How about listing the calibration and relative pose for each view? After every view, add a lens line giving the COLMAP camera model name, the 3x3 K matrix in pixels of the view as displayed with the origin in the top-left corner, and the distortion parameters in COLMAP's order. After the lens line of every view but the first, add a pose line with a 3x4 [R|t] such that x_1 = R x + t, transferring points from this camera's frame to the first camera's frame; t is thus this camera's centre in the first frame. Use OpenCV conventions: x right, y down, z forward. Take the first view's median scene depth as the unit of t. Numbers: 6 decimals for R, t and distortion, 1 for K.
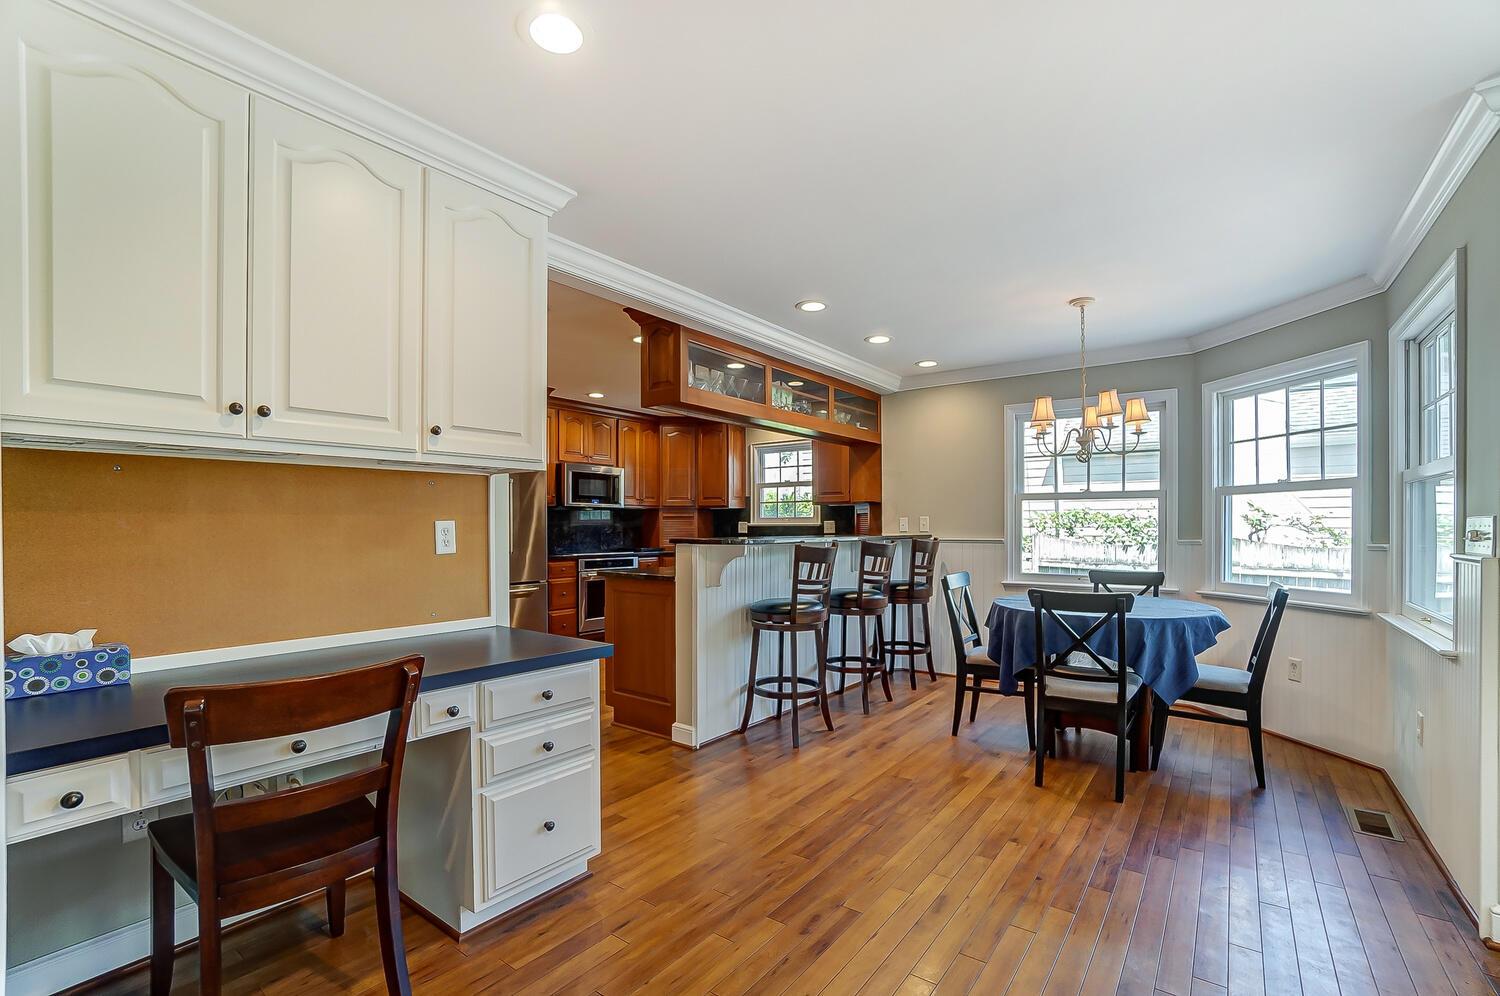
lens RADIAL K [[676.8, 0, 751.6], [0, 676.8, 533.2], [0, 0, 1]] dist [-0.024874, 0.000470]
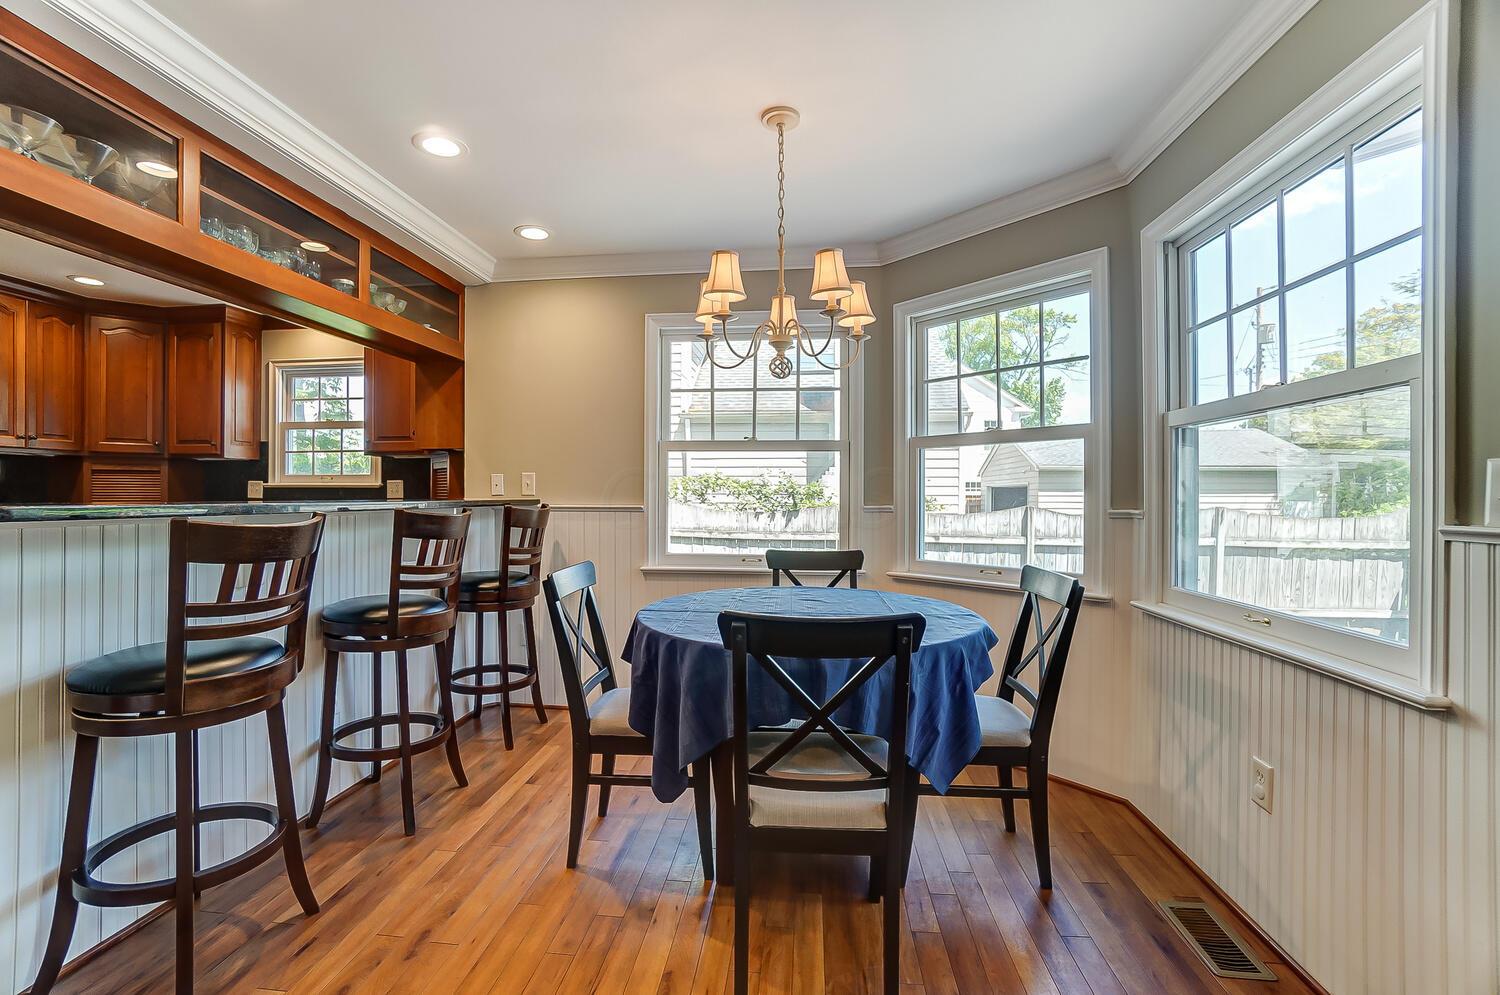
lens RADIAL K [[665.9, 0, 750.0], [0, 665.9, 497.5], [0, 0, 1]] dist [-0.068530, 0.024105]
pose [[0.856940, 0.002843, 0.515408, 0.116413], [0.000240, 0.999982, -0.005914, 0.004493], [-0.515416, 0.005191, 0.856924, 0.360360]]
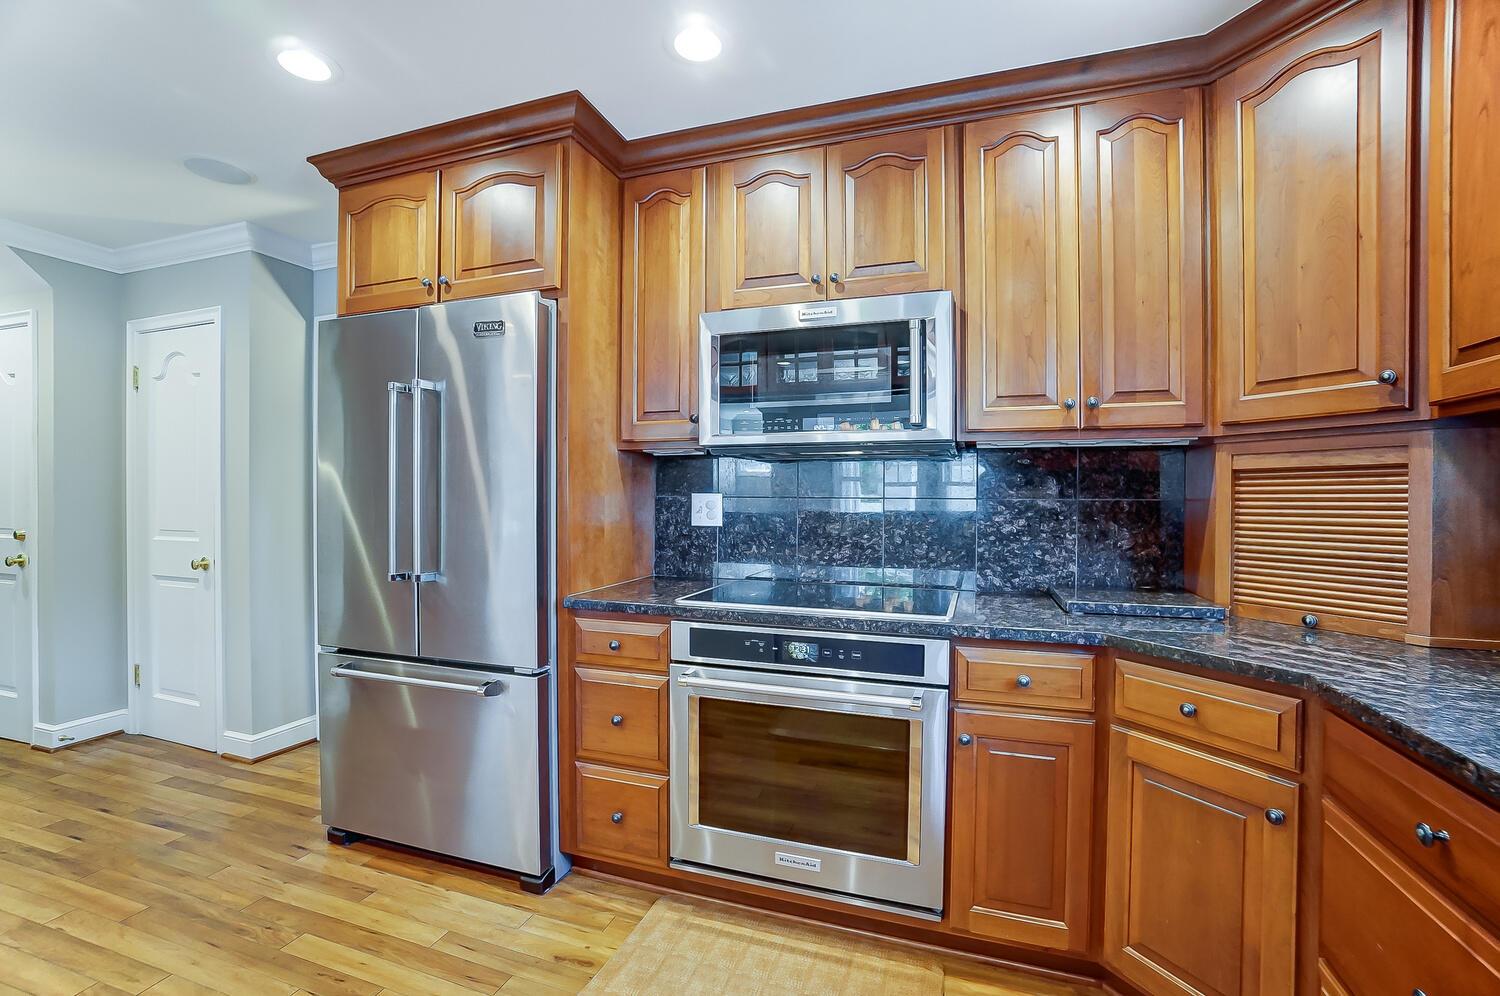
lens RADIAL K [[665.9, 0, 750.0], [0, 665.9, 498.0], [0, 0, 1]] dist [-0.068530, 0.024105]
pose [[0.296565, 0.003823, -0.955005, 0.045057], [-0.015199, 0.999884, -0.000717, -0.019613], [0.954892, 0.014727, 0.296589, 1.213278]]
